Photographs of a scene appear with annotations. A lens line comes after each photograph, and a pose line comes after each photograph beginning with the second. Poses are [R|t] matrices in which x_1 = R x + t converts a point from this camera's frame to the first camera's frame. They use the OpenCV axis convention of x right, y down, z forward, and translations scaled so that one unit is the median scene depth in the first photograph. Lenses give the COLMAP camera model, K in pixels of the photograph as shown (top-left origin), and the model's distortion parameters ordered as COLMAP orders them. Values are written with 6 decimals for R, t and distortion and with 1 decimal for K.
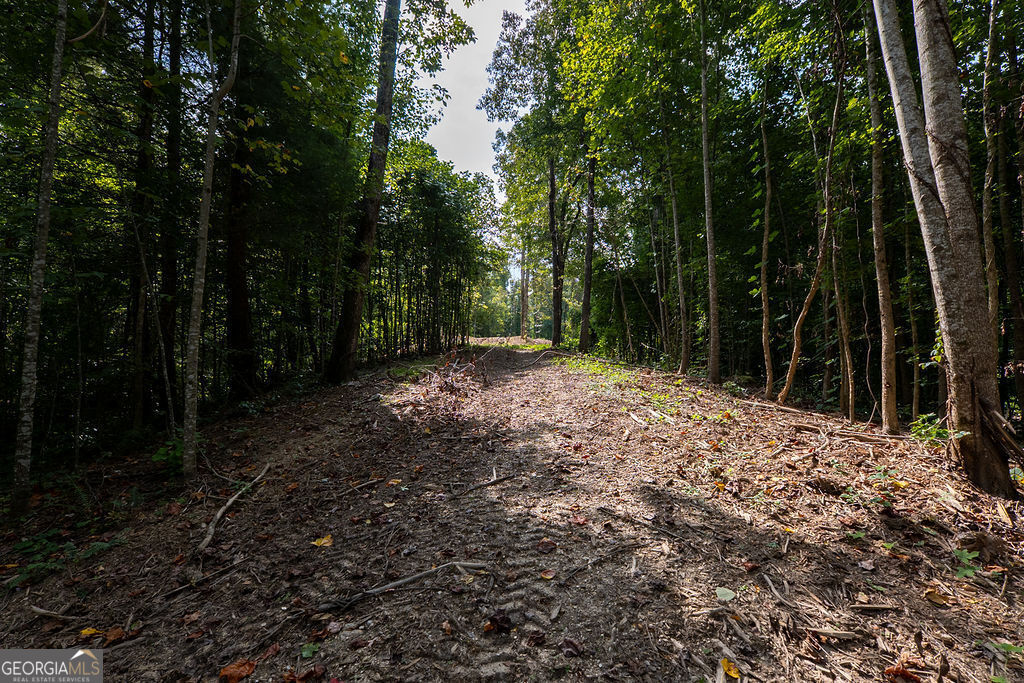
lens RADIAL K [[437.9, 0, 510.0], [0, 437.9, 341.2], [0, 0, 1]] dist [-0.001796, 0.002984]
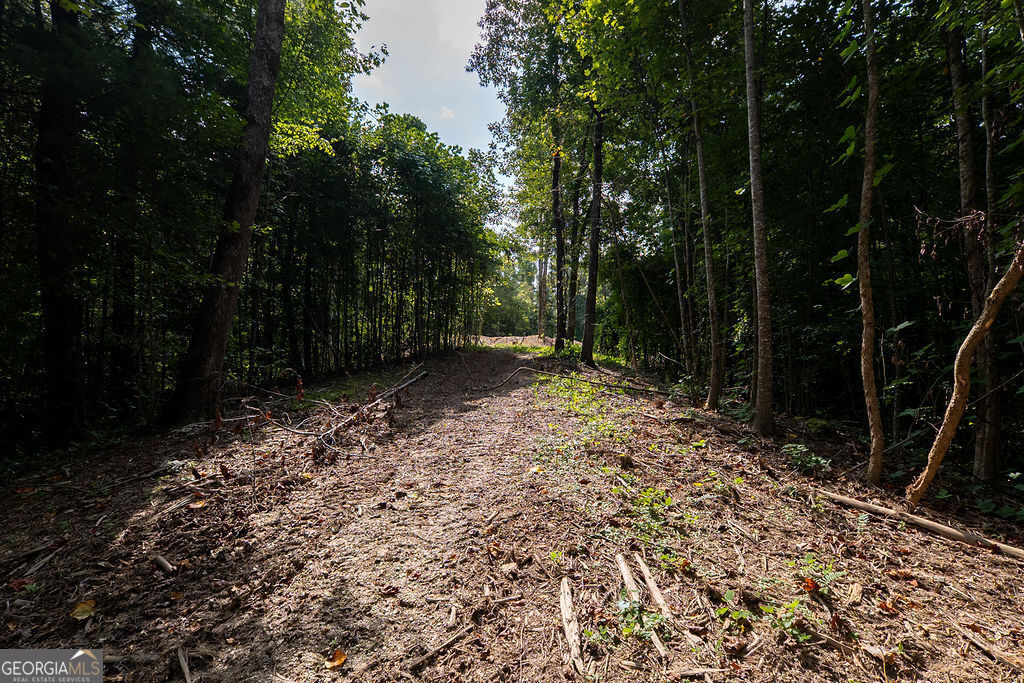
lens RADIAL K [[437.9, 0, 514.2], [0, 437.9, 341.8], [0, 0, 1]] dist [-0.001796, 0.002984]
pose [[0.997994, -0.004943, -0.063117, 0.066407], [0.005630, 0.999927, 0.010702, -0.015775], [0.063060, -0.011036, 0.997949, 0.155103]]
